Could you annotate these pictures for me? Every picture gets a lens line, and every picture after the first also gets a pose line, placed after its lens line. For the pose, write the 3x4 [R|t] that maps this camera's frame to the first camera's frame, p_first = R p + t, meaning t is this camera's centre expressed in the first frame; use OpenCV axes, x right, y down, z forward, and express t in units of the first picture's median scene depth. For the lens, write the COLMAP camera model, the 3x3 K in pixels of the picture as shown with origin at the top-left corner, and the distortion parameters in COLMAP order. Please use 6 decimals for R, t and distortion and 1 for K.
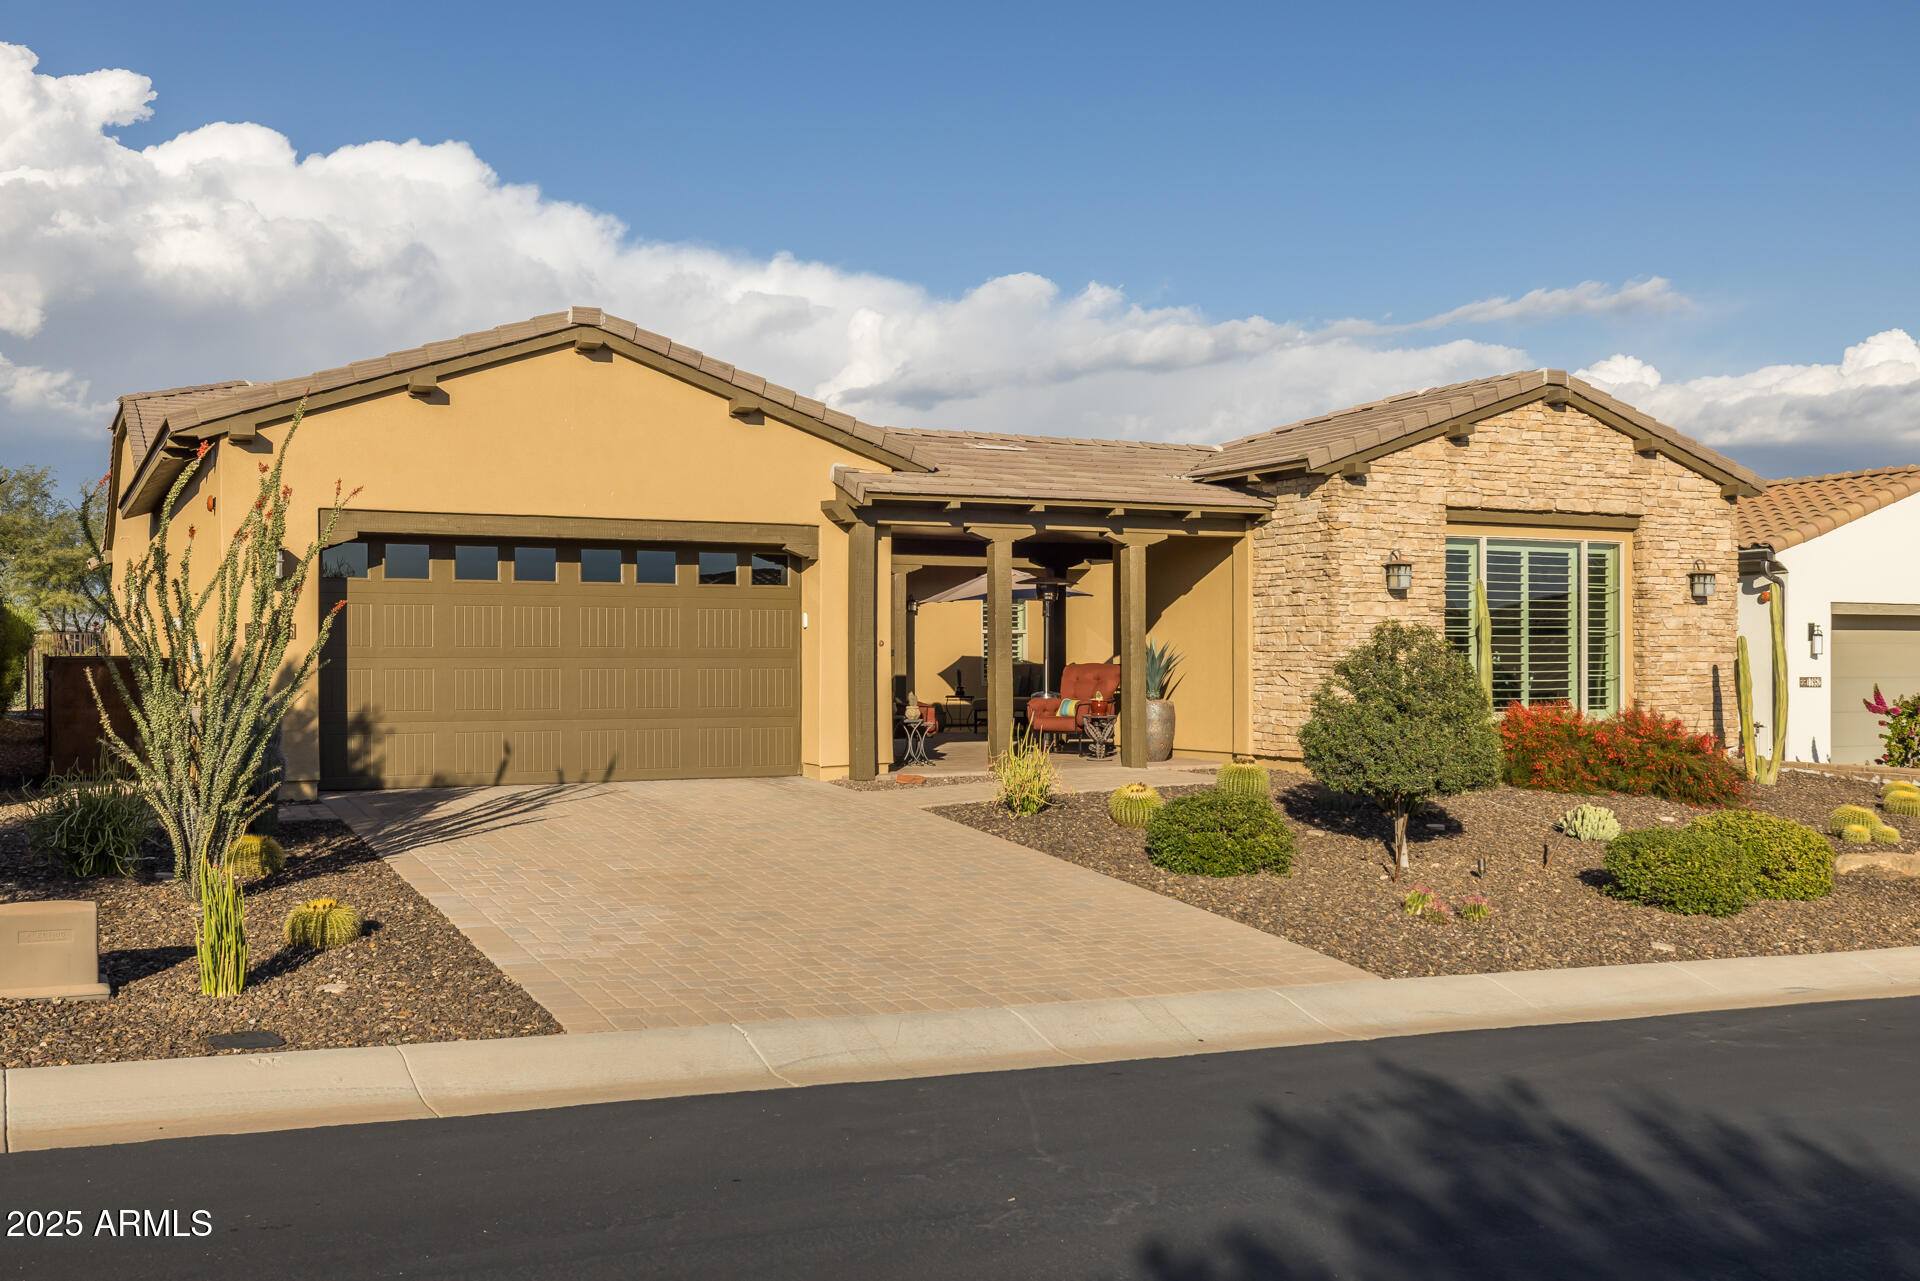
lens RADIAL K [[931.5, 0, 960.3], [0, 931.5, 669.2], [0, 0, 1]] dist [-0.002683, -0.000458]
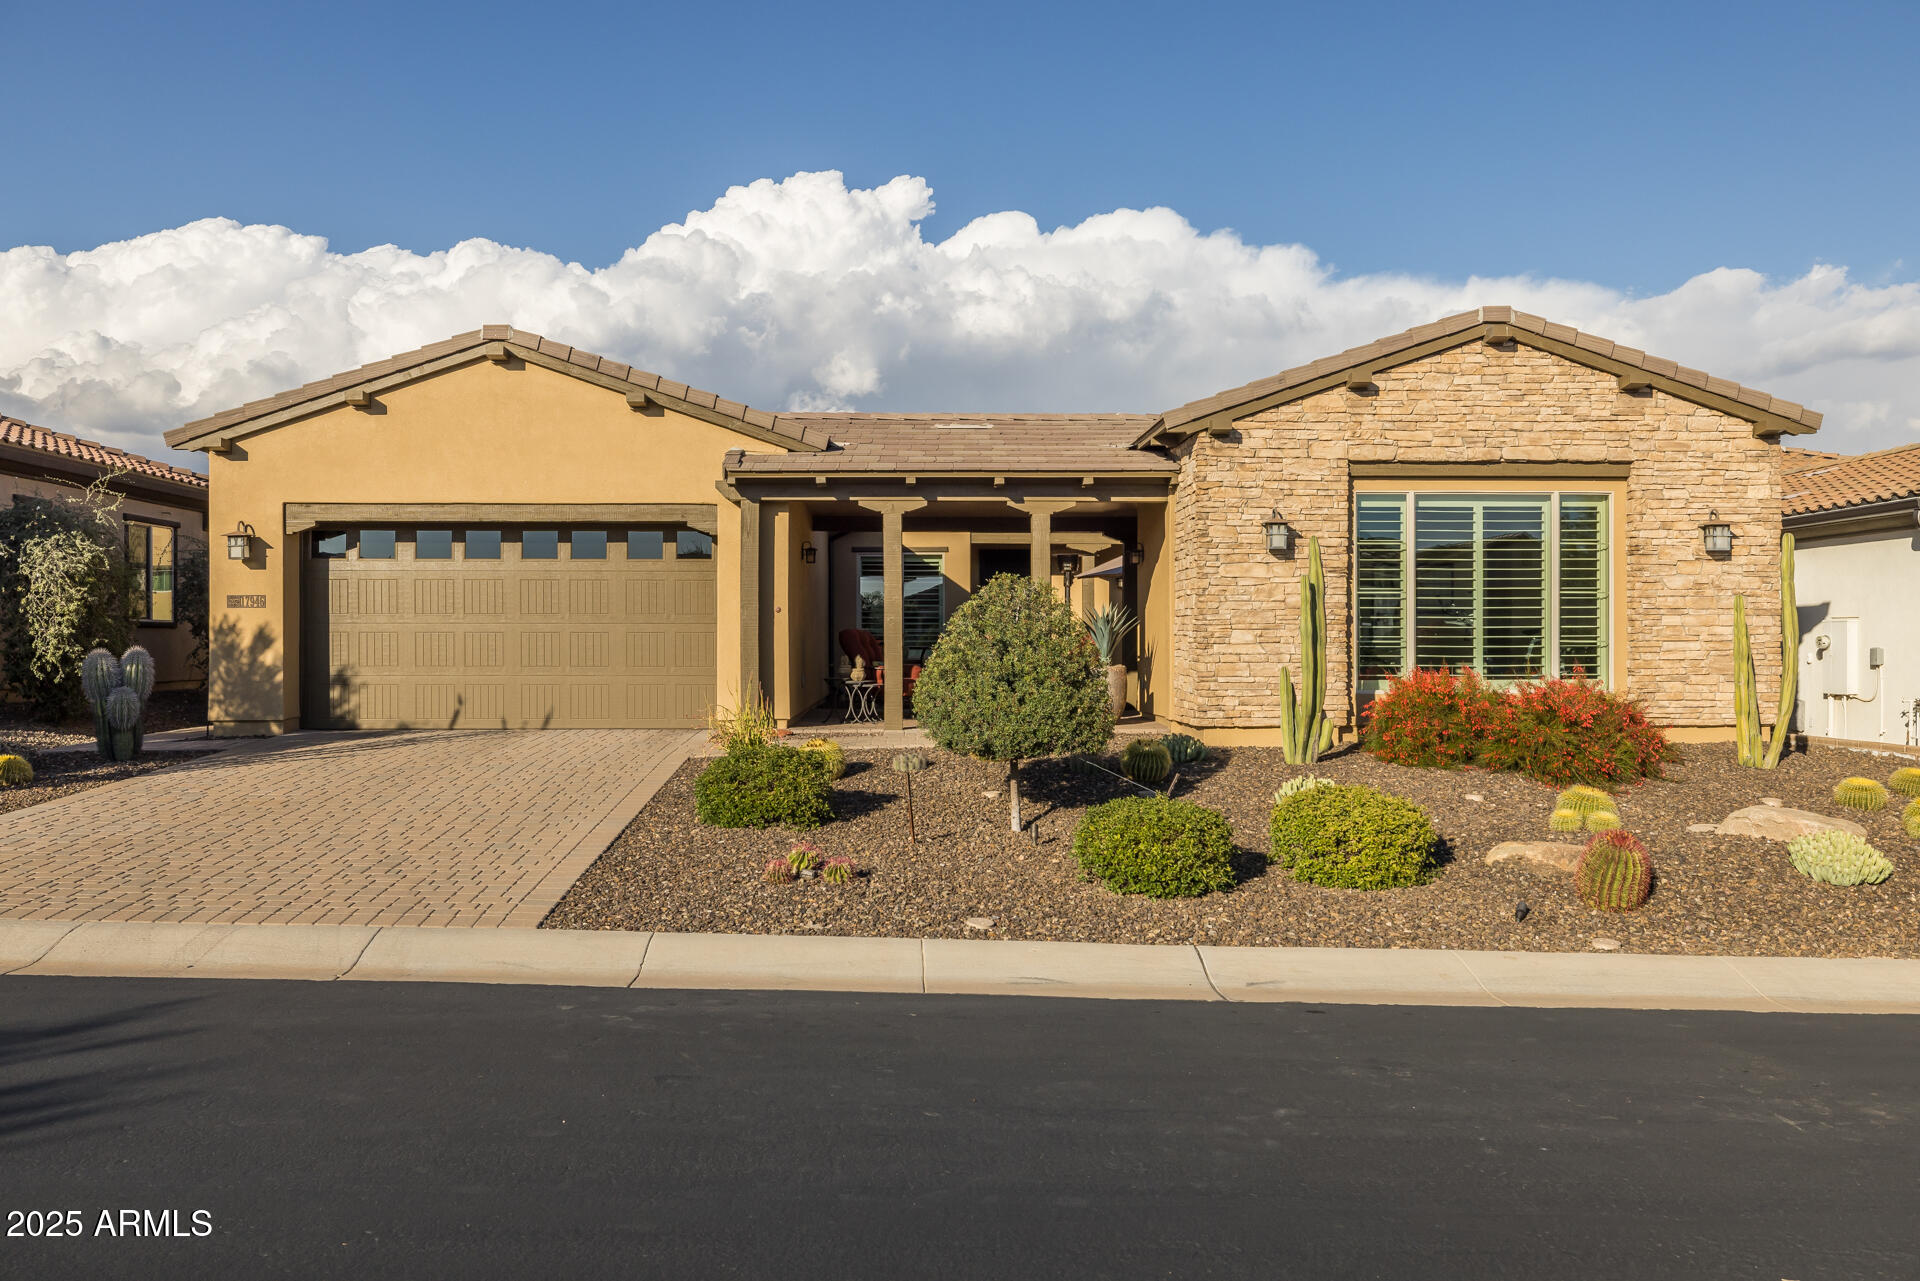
lens RADIAL K [[857.3, 0, 960.0], [0, 857.3, 640.5], [0, 0, 1]] dist [-0.002549, -0.000205]
pose [[0.974361, 0.000155, -0.224992, 0.333514], [-0.000563, 0.999998, -0.001750, 0.008888], [0.224991, 0.001832, 0.974359, 0.065576]]
